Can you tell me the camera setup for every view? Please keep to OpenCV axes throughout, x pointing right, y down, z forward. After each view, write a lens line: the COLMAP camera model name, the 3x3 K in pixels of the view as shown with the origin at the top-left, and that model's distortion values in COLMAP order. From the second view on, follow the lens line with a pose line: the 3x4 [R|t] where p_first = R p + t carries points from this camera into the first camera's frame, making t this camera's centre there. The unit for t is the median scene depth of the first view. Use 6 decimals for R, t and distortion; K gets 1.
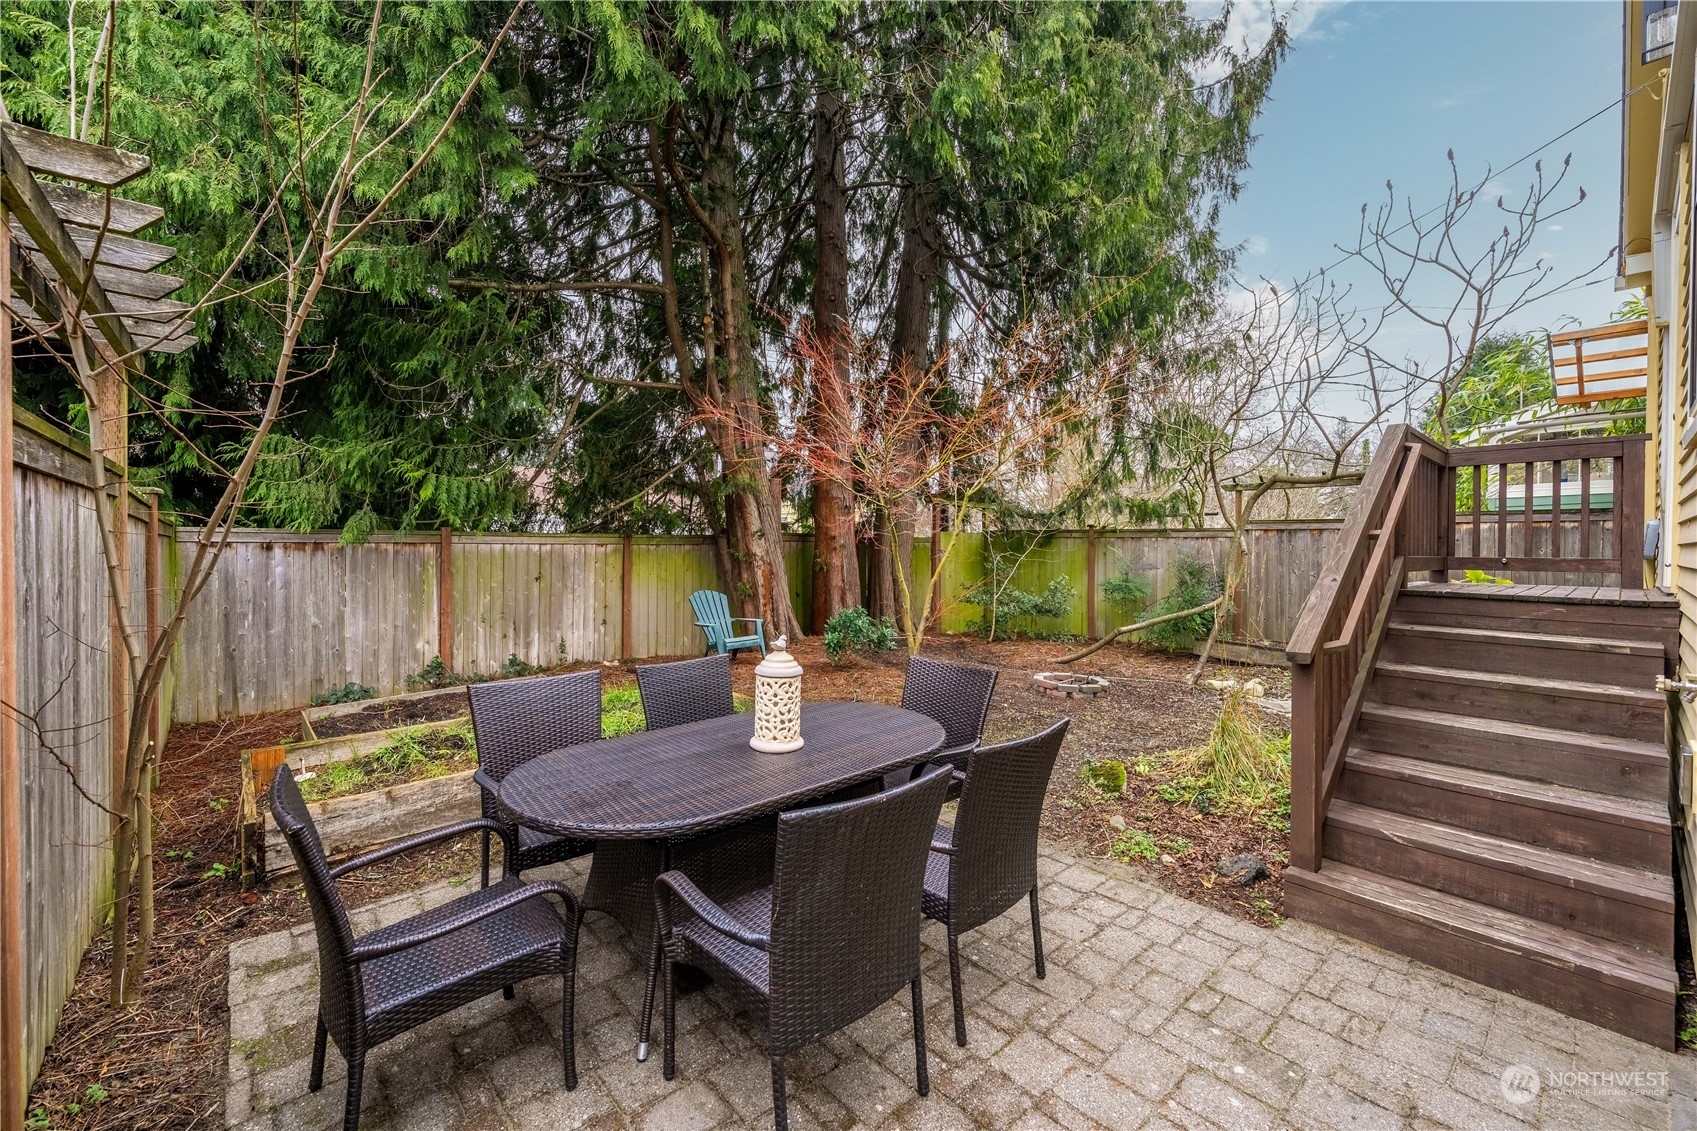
lens RADIAL K [[691.1, 0, 844.3], [0, 691.1, 553.5], [0, 0, 1]] dist [-0.001007, 0.001245]
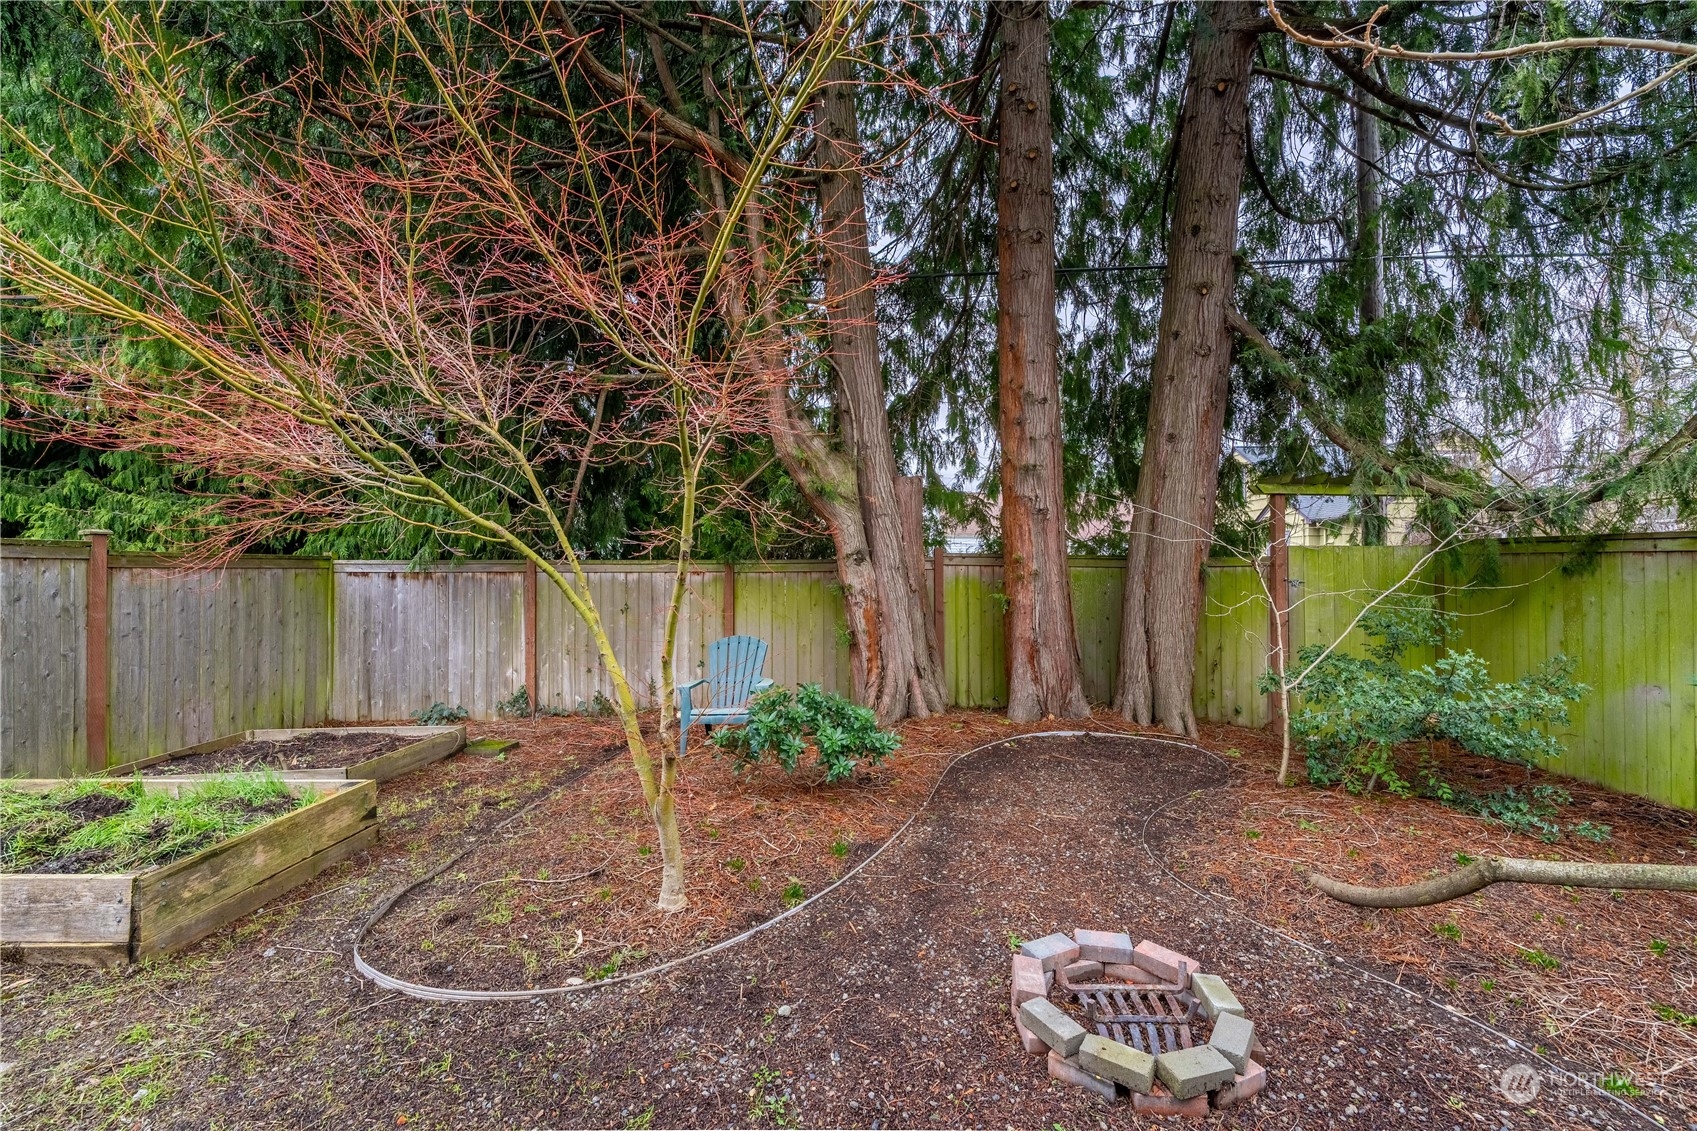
lens RADIAL K [[691.1, 0, 844.9], [0, 691.1, 560.7], [0, 0, 1]] dist [-0.001007, 0.001245]
pose [[0.705424, -0.011225, -0.708697, 0.432419], [-0.004089, 0.999793, -0.019906, -0.012719], [0.708774, 0.016940, 0.705232, 0.601876]]
